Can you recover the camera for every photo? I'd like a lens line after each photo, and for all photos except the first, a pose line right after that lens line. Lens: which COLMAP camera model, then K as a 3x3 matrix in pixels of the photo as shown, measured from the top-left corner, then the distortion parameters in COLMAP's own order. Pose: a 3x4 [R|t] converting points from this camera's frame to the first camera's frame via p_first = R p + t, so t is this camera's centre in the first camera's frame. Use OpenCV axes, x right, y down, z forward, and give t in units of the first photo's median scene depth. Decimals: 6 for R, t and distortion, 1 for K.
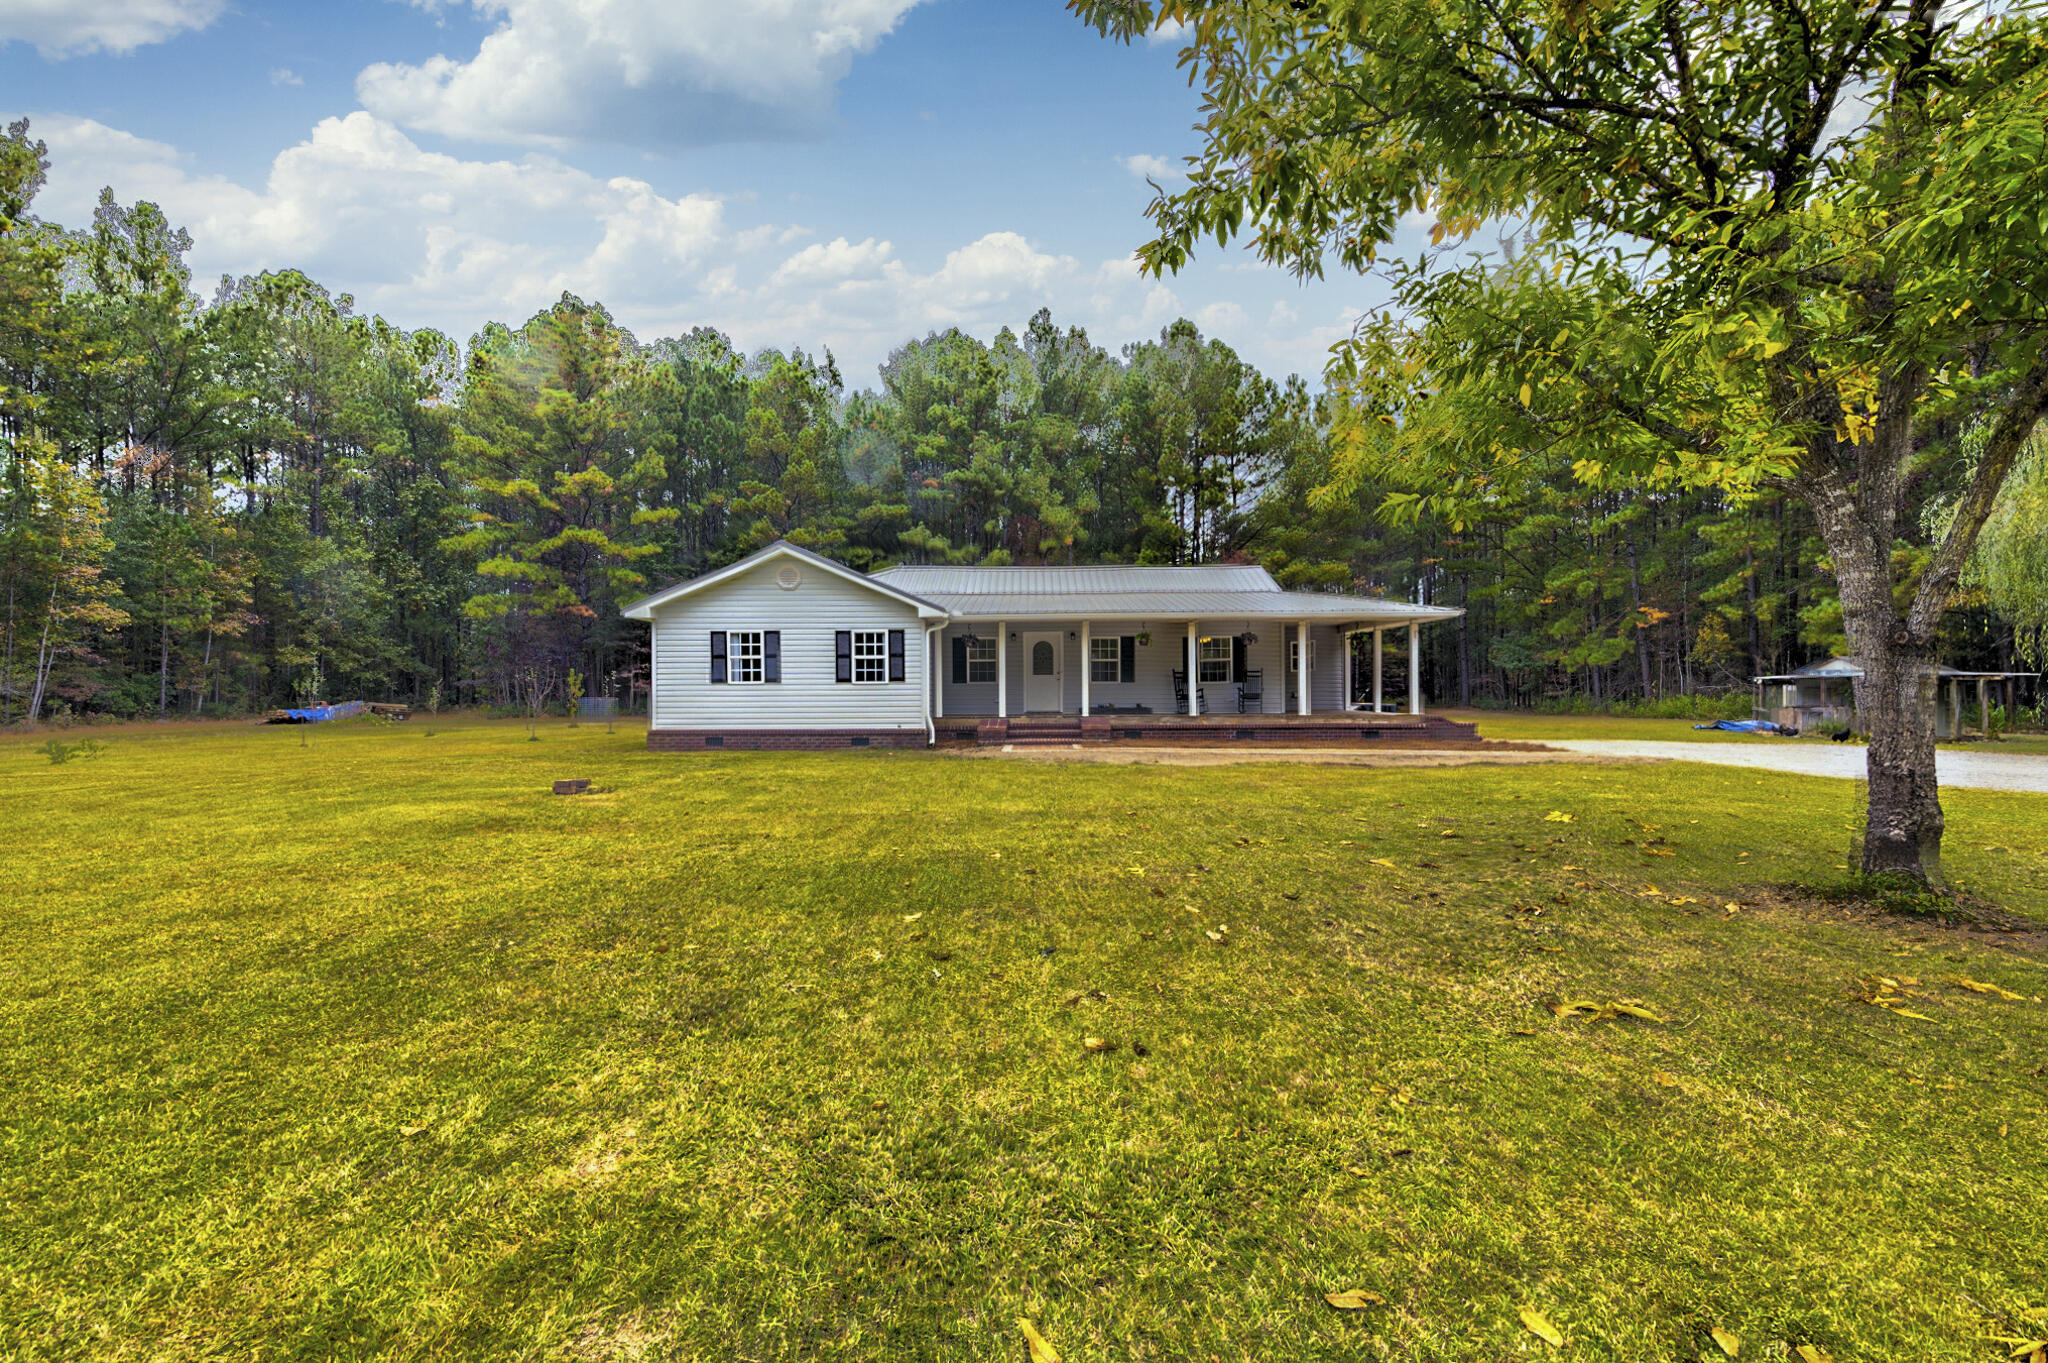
lens RADIAL K [[971.3, 0, 1021.2], [0, 971.3, 683.8], [0, 0, 1]] dist [0.003826, 0.000066]
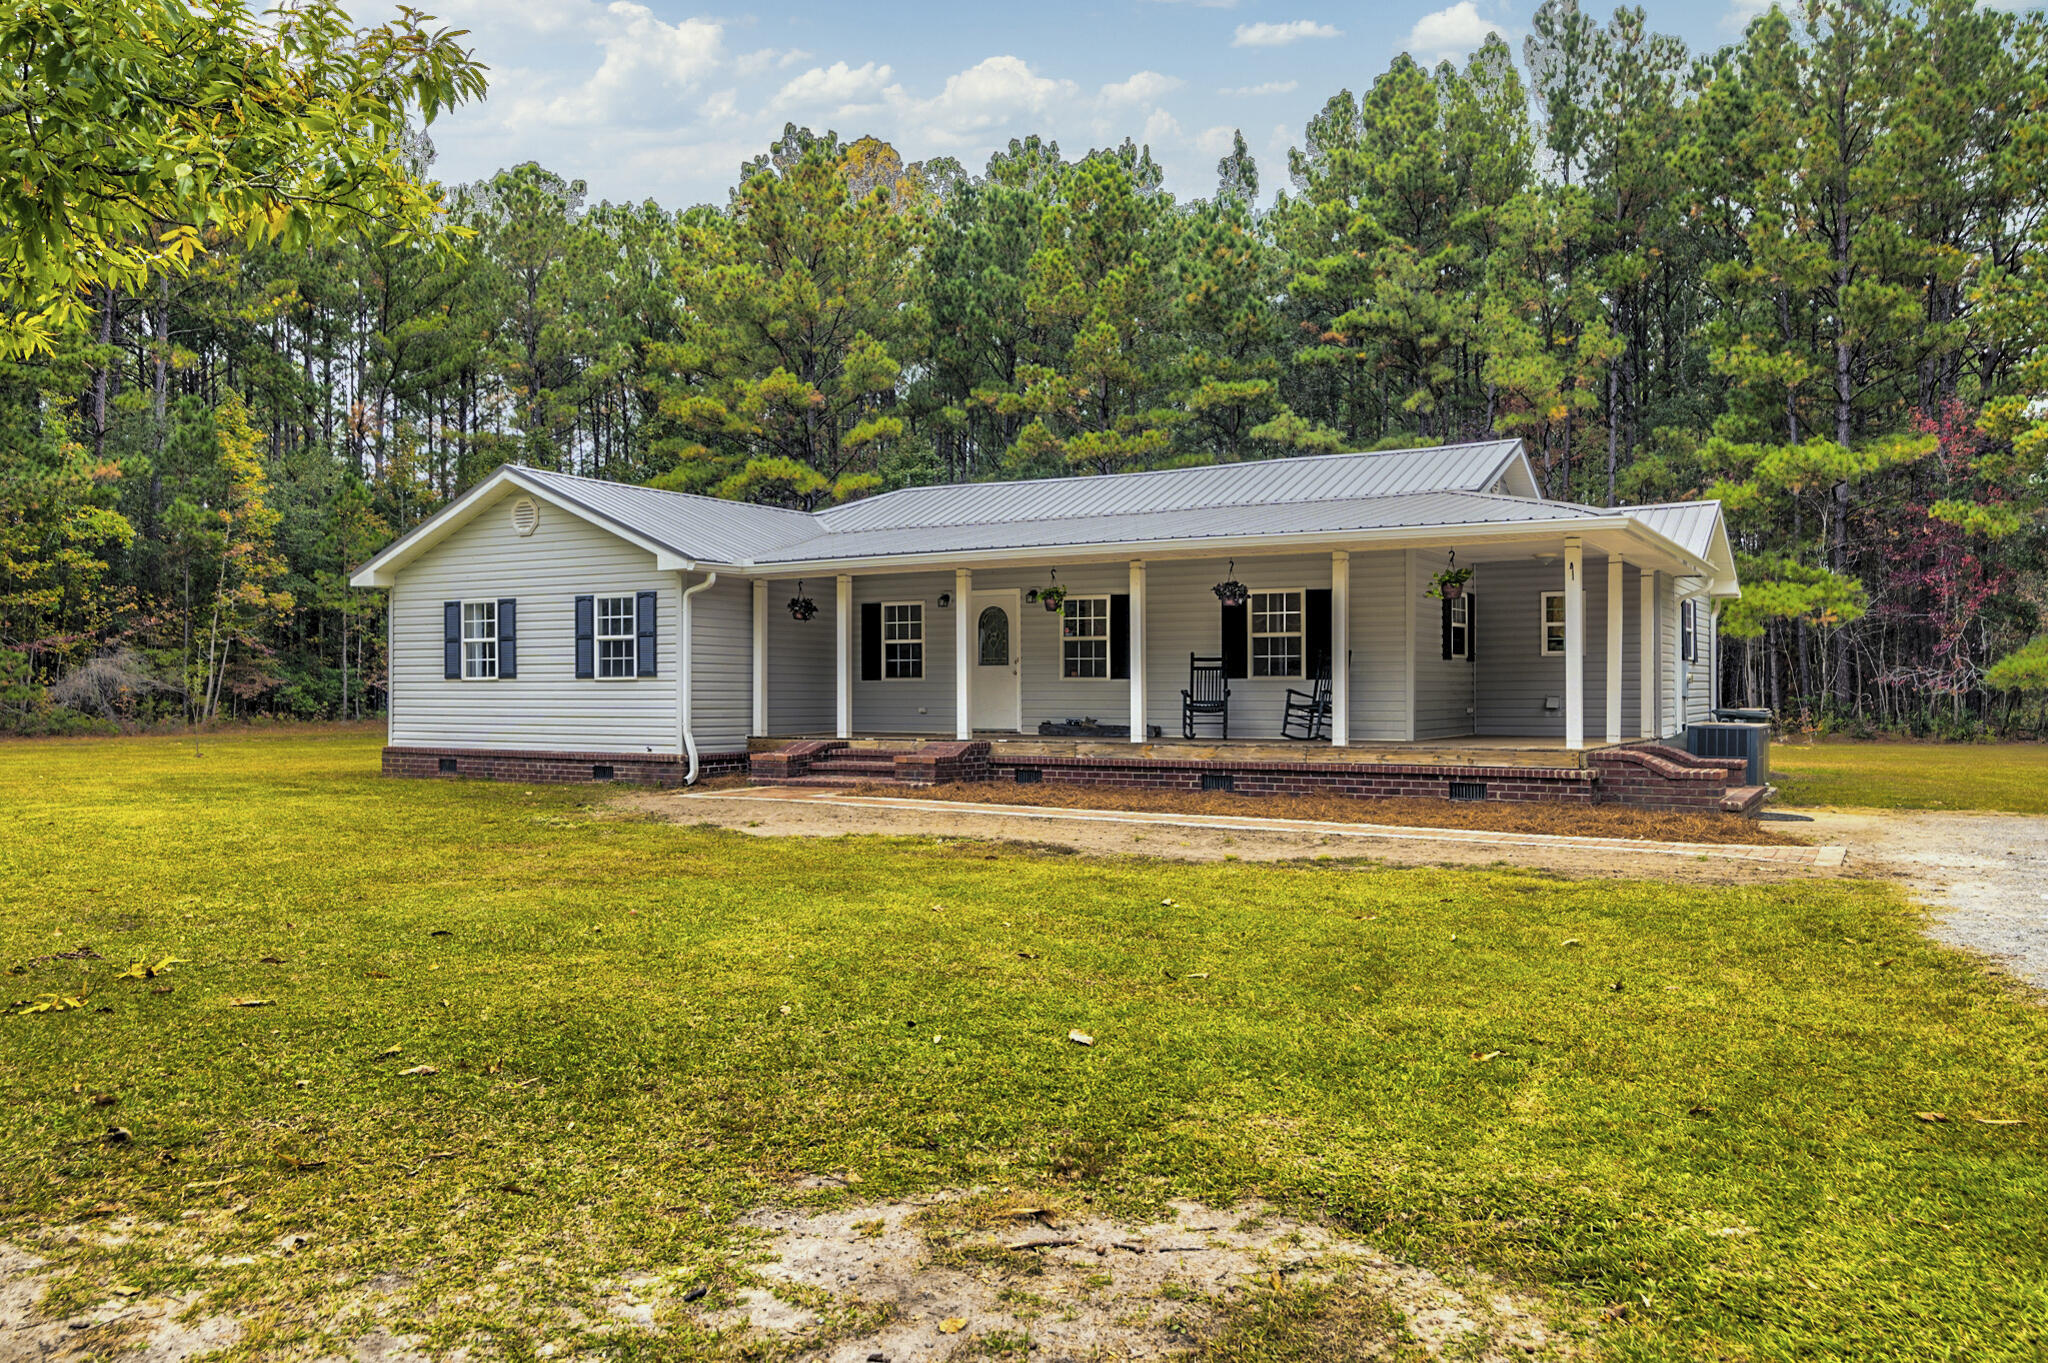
lens RADIAL K [[1552.2, 0, 1018.5], [0, 1552.2, 689.8], [0, 0, 1]] dist [-0.003419, 0.001306]
pose [[0.869432, 0.004125, -0.494035, 0.407375], [-0.001138, 0.999979, 0.006348, -0.000550], [0.494051, -0.004957, 0.869419, 0.187712]]
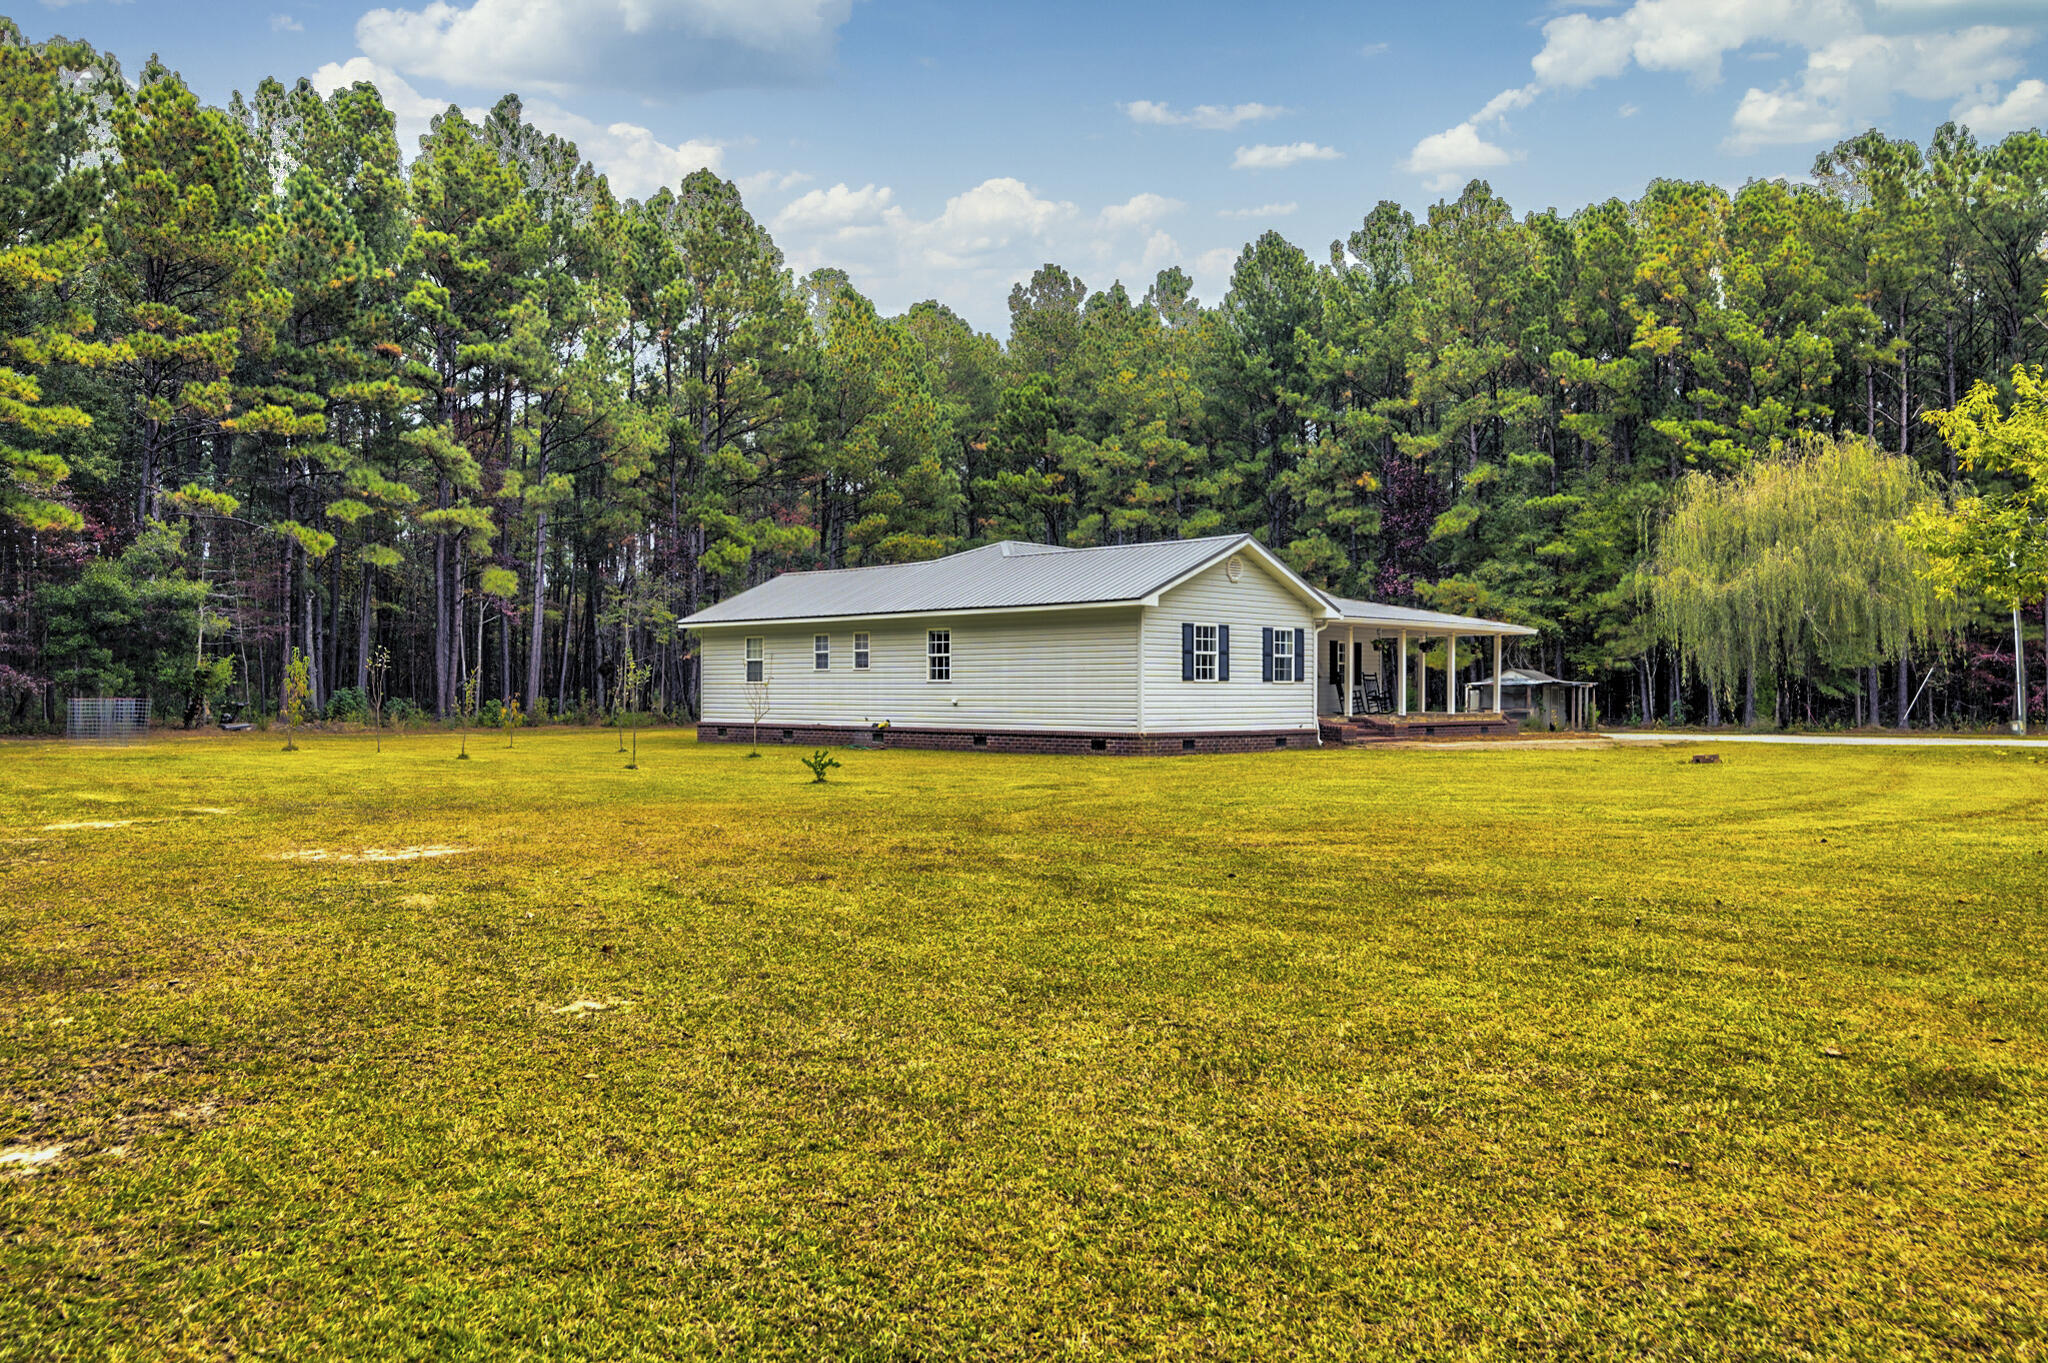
lens RADIAL K [[1552.2, 0, 1018.5], [0, 1552.2, 689.8], [0, 0, 1]] dist [-0.003419, 0.001306]
pose [[0.681351, 0.007636, 0.731917, -1.073836], [-0.010801, 0.999942, -0.000378, 0.007169], [-0.731877, -0.007647, 0.681394, 0.092403]]
